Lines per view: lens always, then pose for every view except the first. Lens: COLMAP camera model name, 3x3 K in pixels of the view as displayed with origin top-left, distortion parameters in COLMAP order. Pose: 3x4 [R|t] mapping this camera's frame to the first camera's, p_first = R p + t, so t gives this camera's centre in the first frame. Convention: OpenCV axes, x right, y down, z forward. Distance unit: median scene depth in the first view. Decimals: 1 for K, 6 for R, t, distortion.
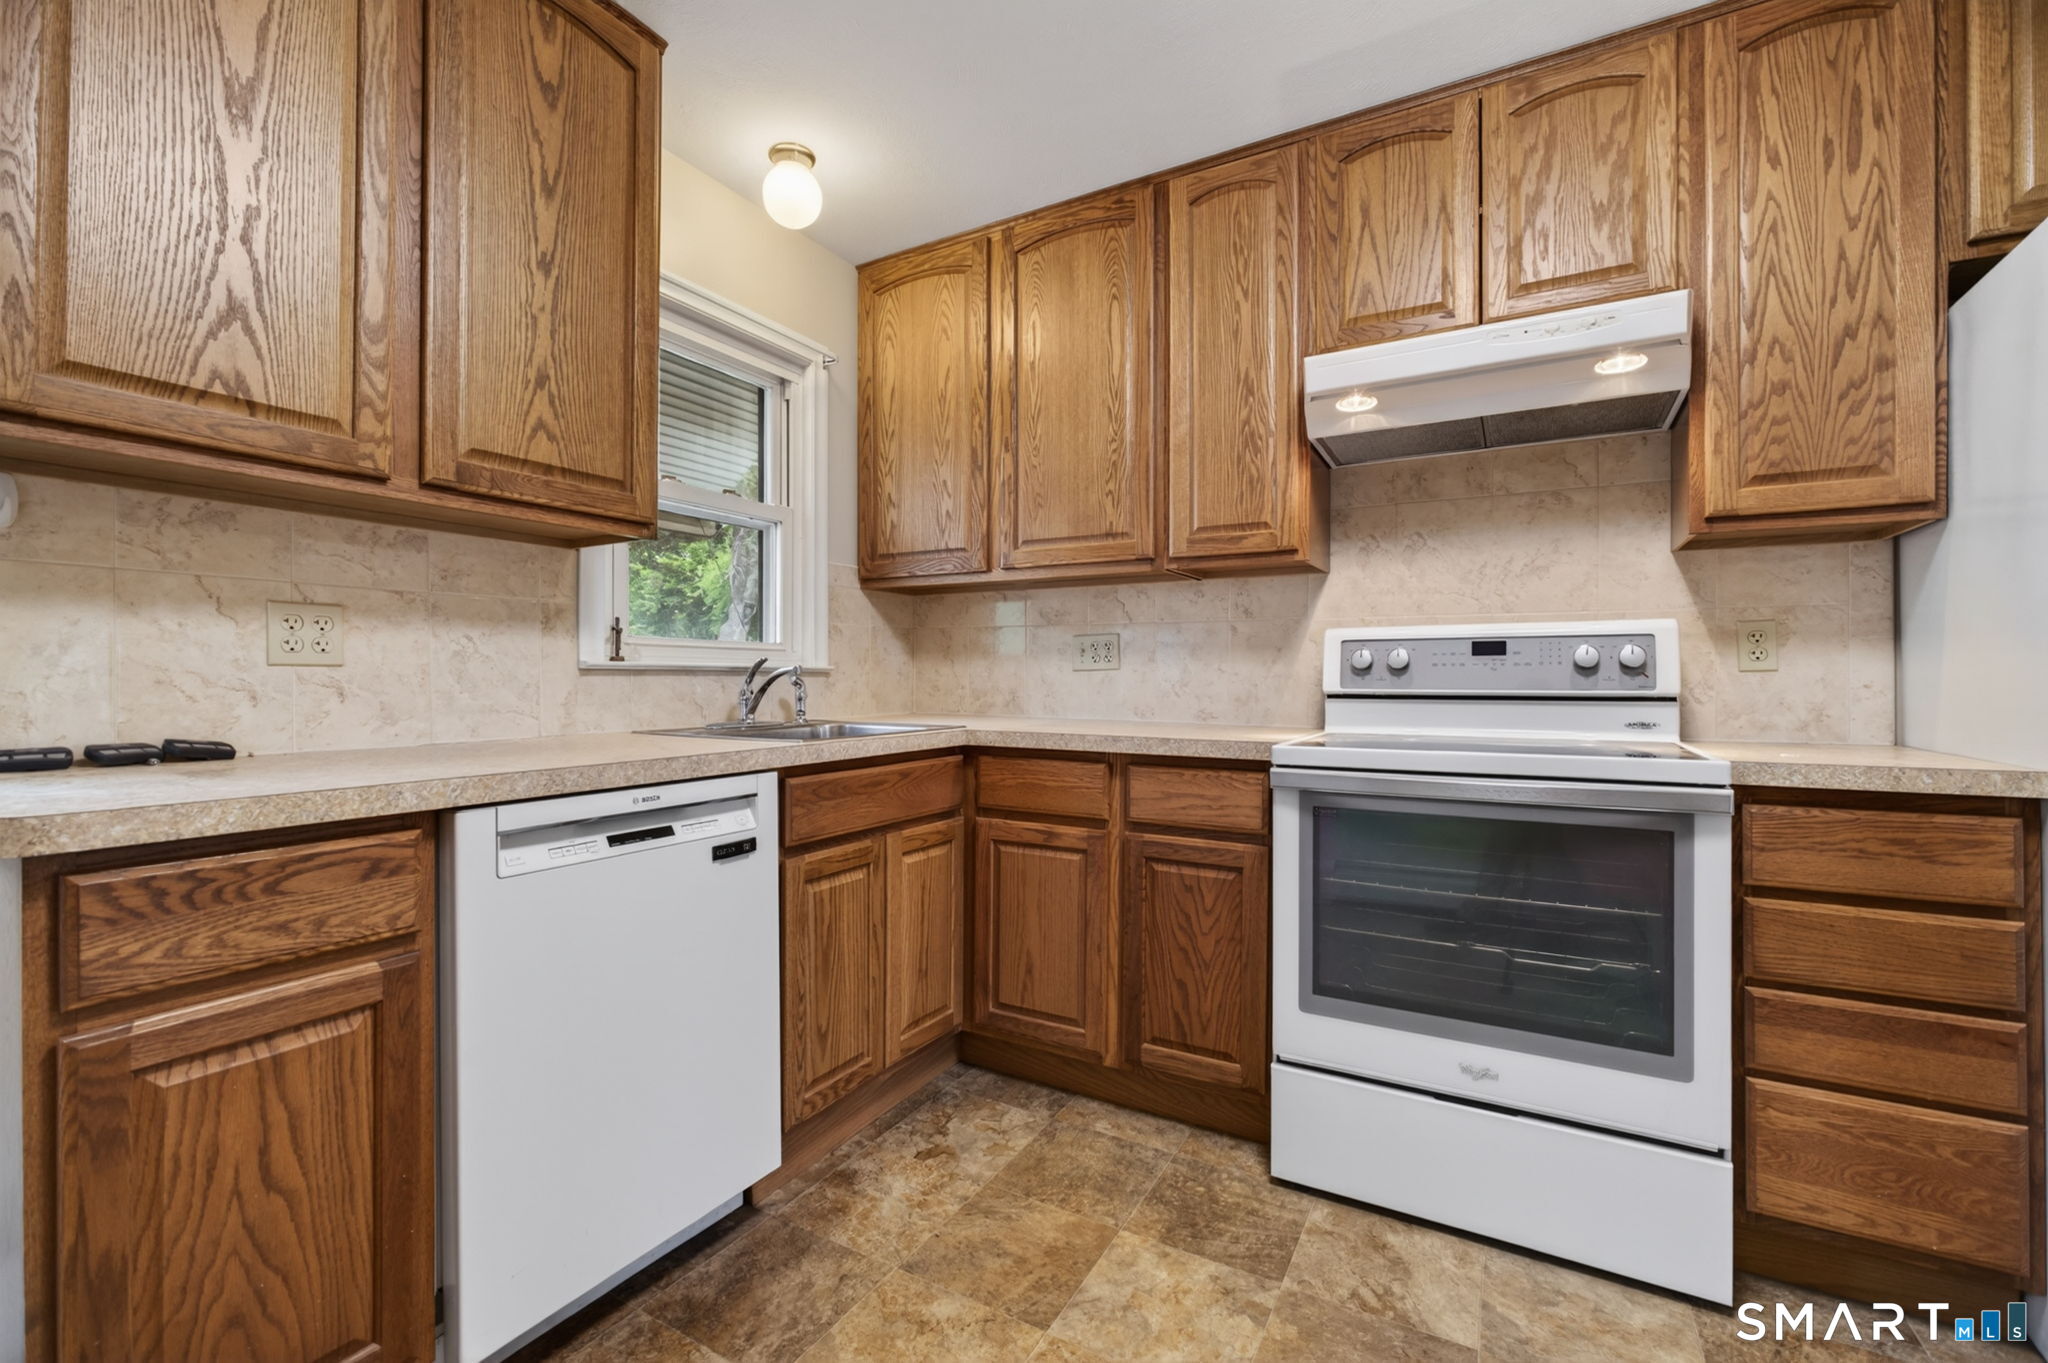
lens RADIAL K [[873.5, 0, 1018.8], [0, 873.5, 678.6], [0, 0, 1]] dist [-0.004735, -0.000231]
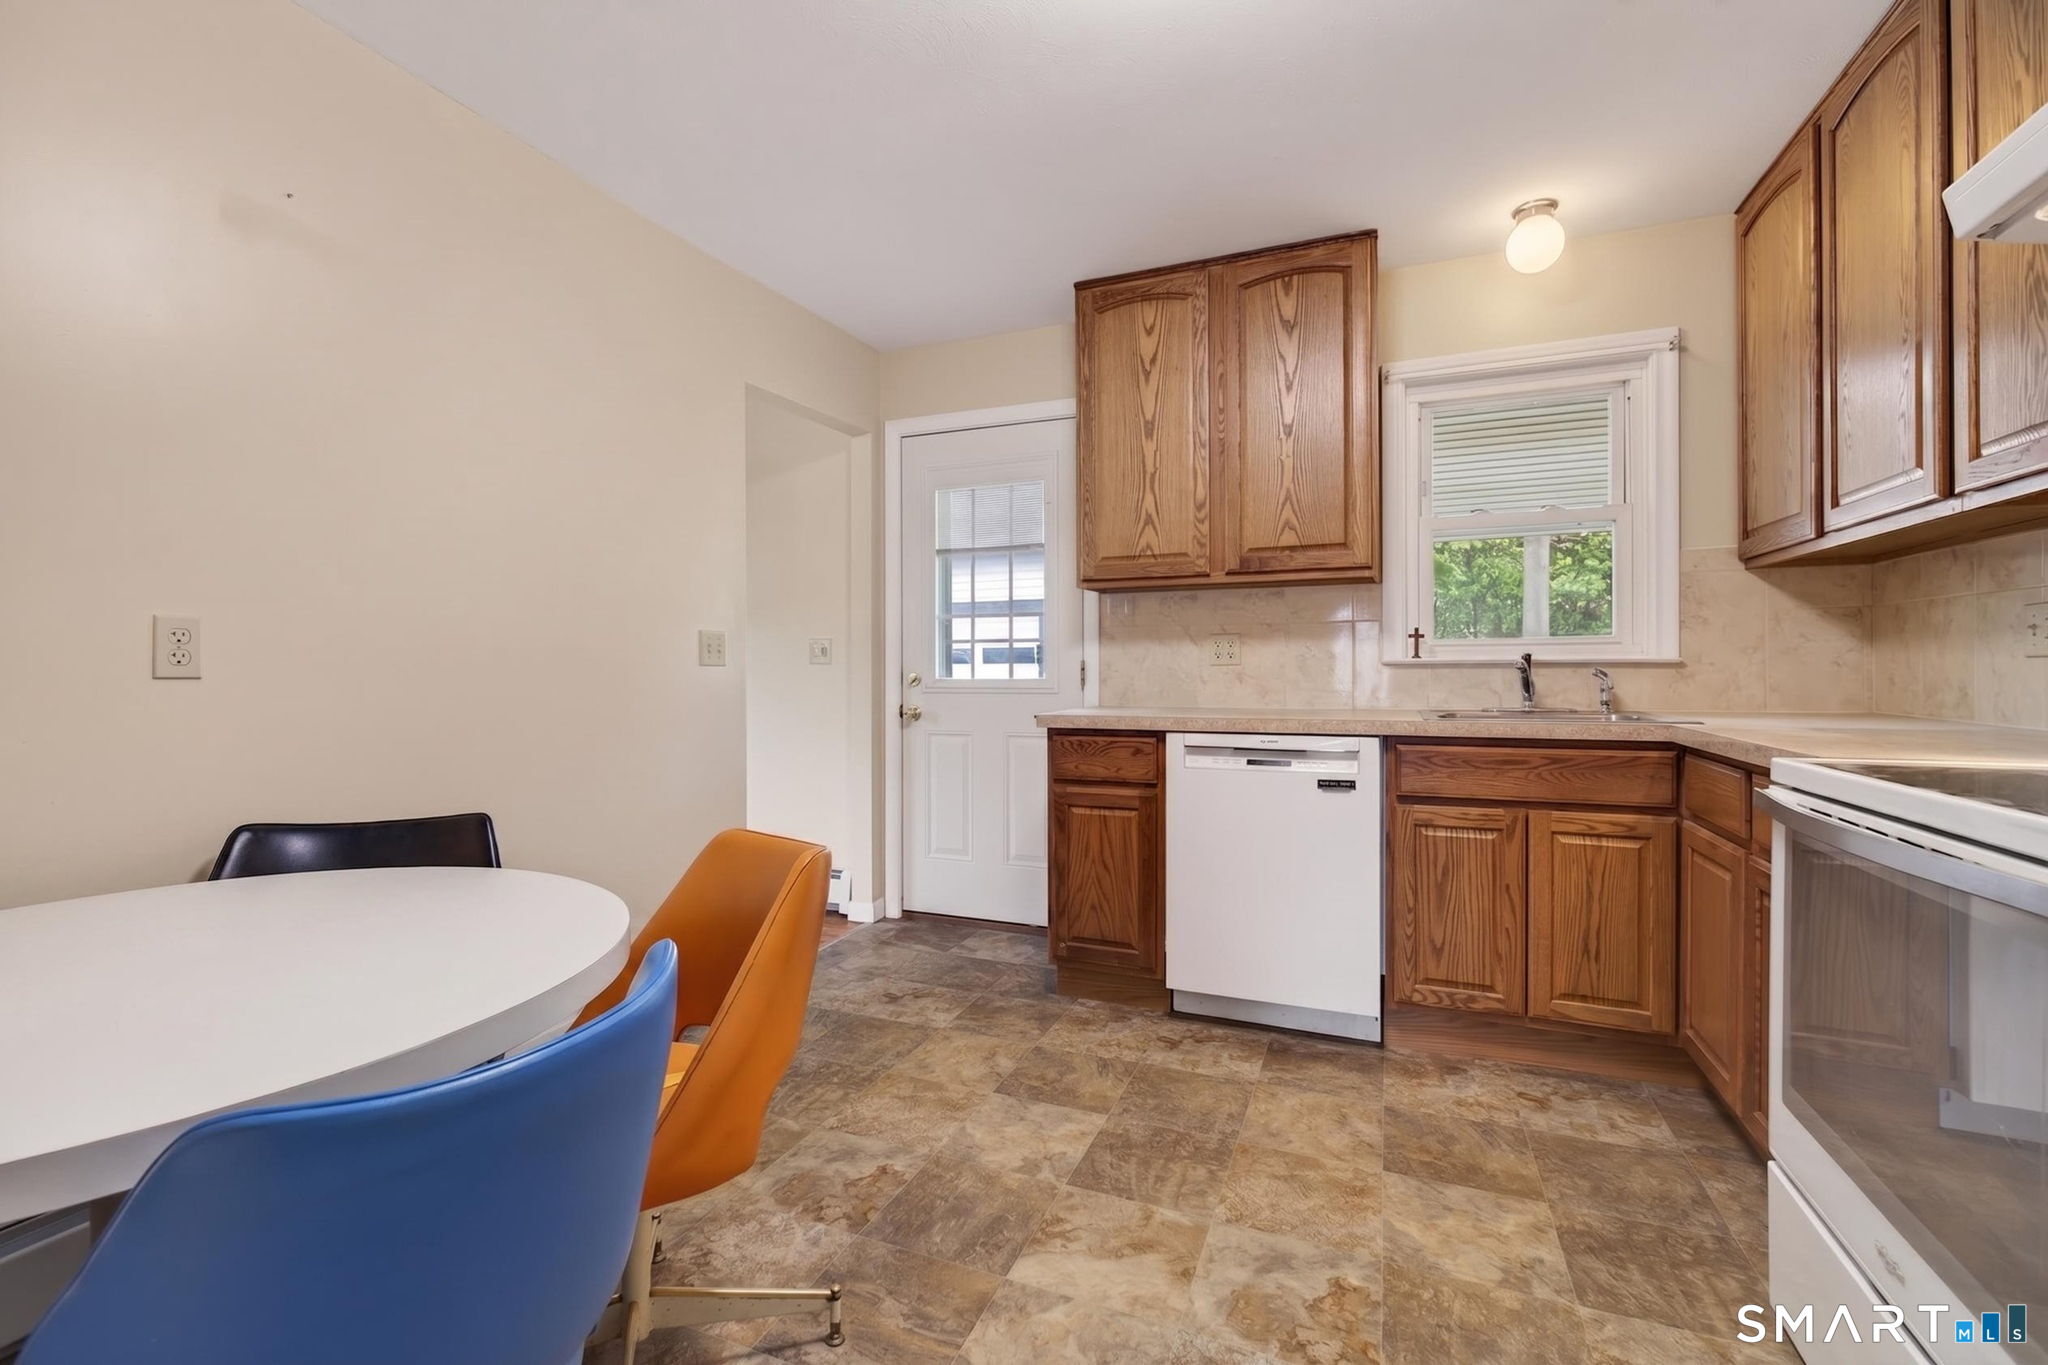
lens RADIAL K [[880.8, 0, 1018.9], [0, 880.8, 681.1], [0, 0, 1]] dist [-0.005199, 0.000284]
pose [[0.124333, 0.011061, -0.992179, 1.026263], [0.005423, 0.999915, 0.011826, -0.004681], [0.992226, -0.006851, 0.124263, 0.240698]]
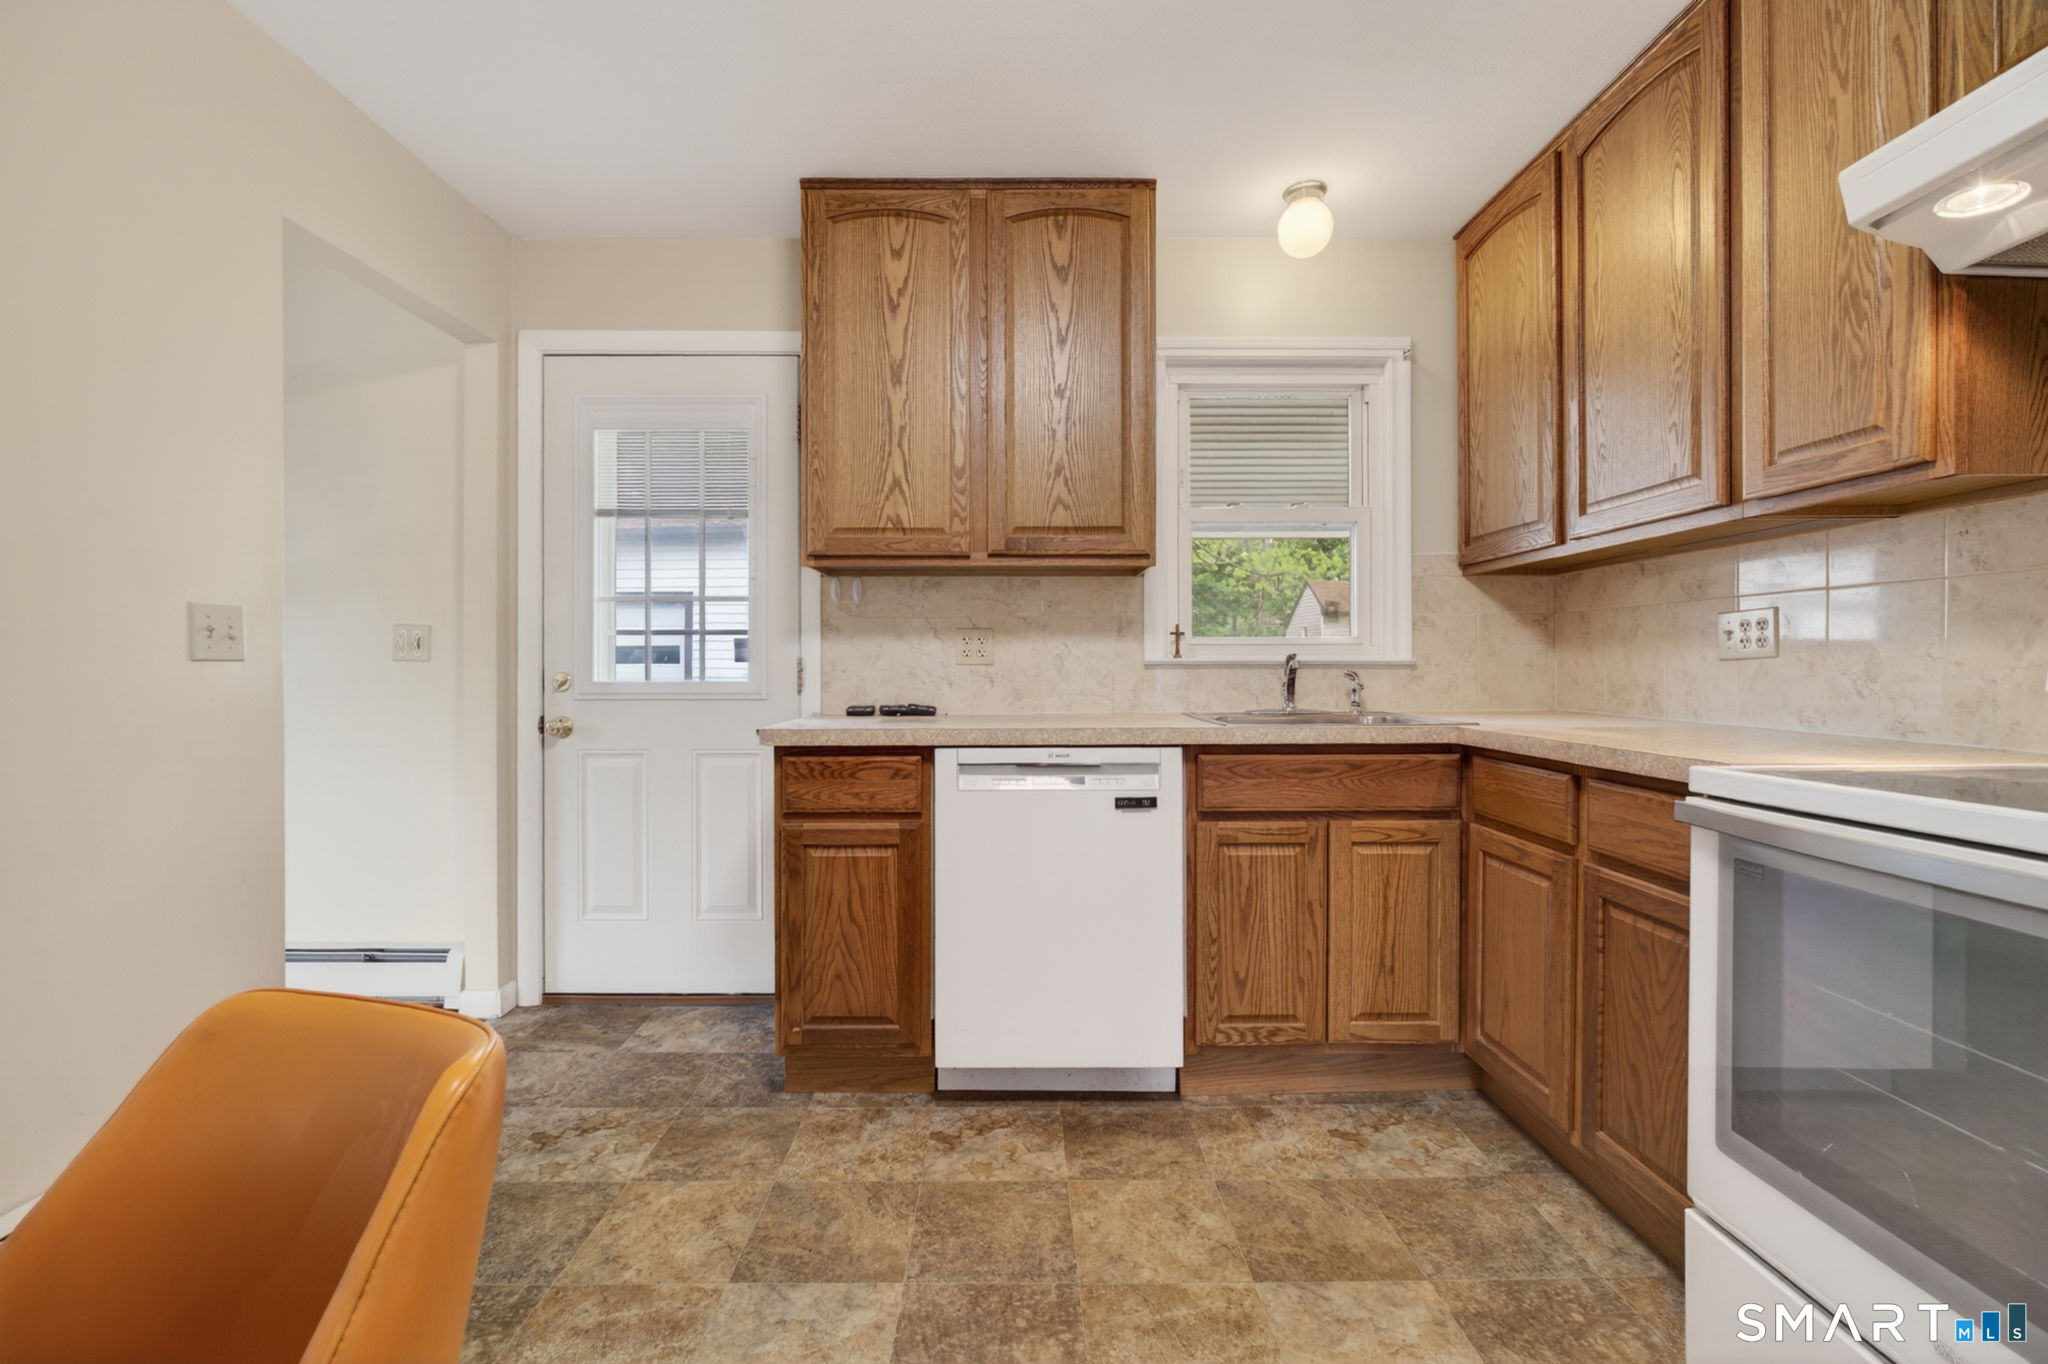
lens RADIAL K [[877.9, 0, 1015.6], [0, 877.9, 677.0], [0, 0, 1]] dist [-0.013183, -0.000046]
pose [[0.500736, 0.004167, -0.865590, 0.655247], [0.003058, 0.999974, 0.006583, -0.001473], [0.865595, -0.005944, 0.500710, 0.173708]]
